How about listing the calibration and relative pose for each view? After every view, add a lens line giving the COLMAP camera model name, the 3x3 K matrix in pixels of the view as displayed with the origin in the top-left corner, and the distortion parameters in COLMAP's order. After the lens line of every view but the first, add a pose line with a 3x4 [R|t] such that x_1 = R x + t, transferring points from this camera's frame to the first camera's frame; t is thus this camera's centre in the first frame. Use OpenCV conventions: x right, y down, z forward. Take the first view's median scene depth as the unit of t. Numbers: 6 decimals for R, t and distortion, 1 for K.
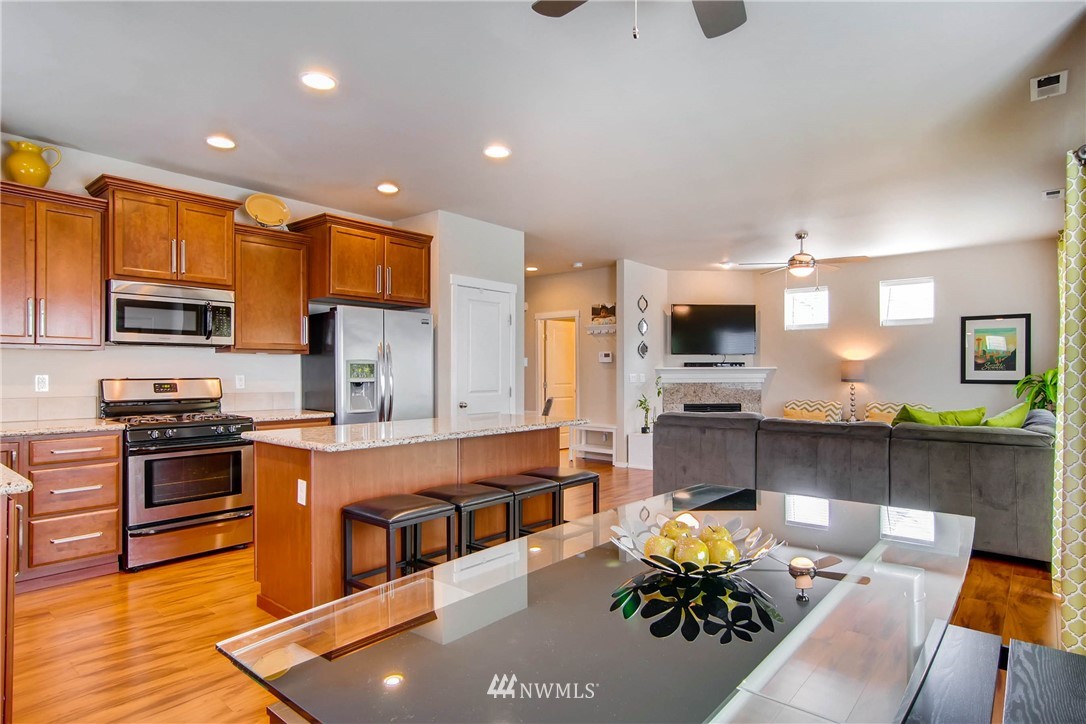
lens RADIAL K [[596.8, 0, 546.9], [0, 596.8, 371.5], [0, 0, 1]] dist [-0.000042, 0.006391]
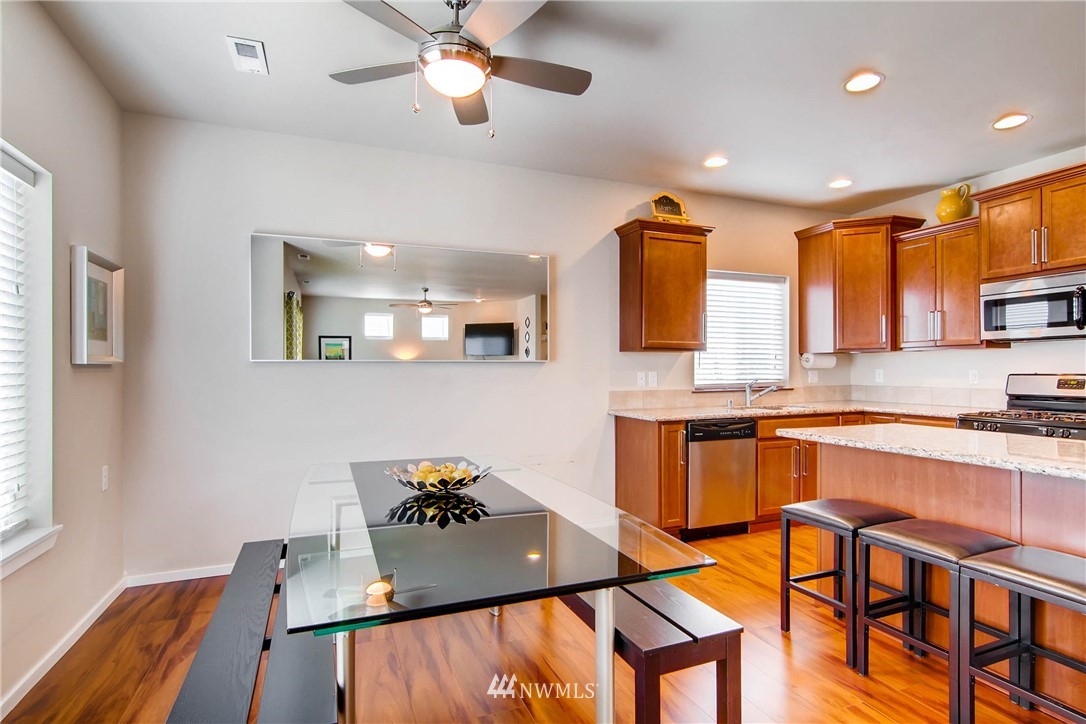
lens RADIAL K [[567.6, 0, 547.9], [0, 567.6, 369.8], [0, 0, 1]] dist [-0.001282, 0.002129]
pose [[-0.461281, 0.001362, -0.887253, 0.513133], [0.006862, 0.999974, -0.002033, 0.001179], [0.887228, -0.007026, -0.461278, 0.678902]]
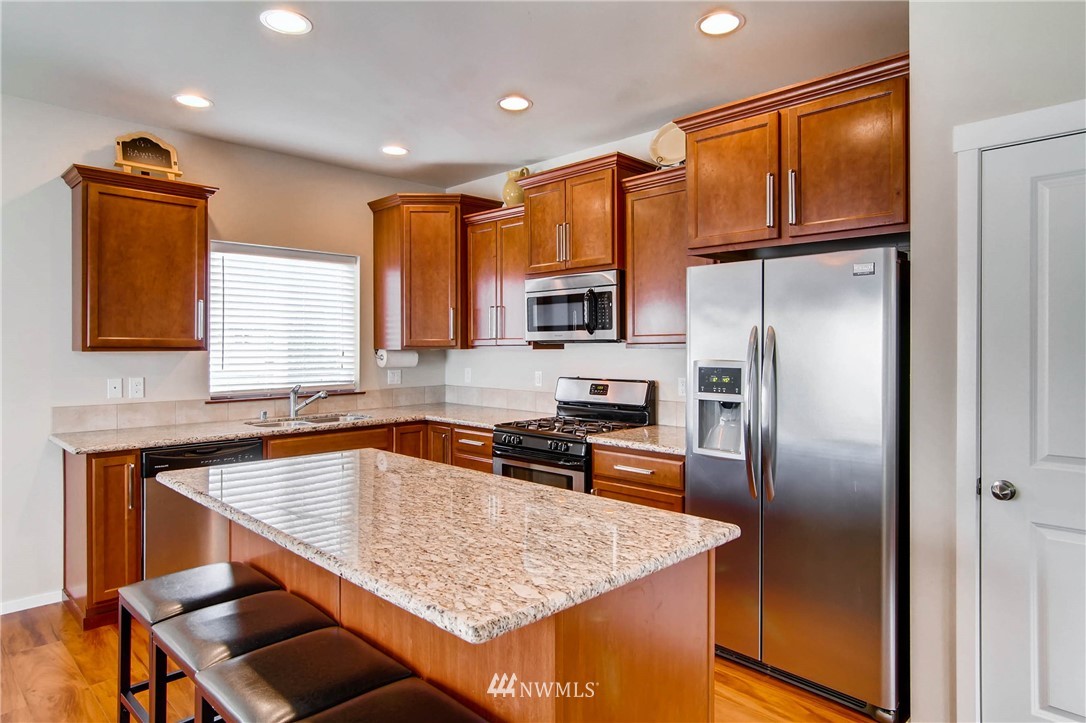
lens RADIAL K [[661.8, 0, 547.3], [0, 661.8, 343.5], [0, 0, 1]] dist [0.003882, 0.002322]
pose [[-0.077953, -0.004765, -0.996946, 0.339756], [0.002408, 0.999985, -0.004968, -0.035897], [0.996954, -0.002788, -0.077941, 0.990381]]
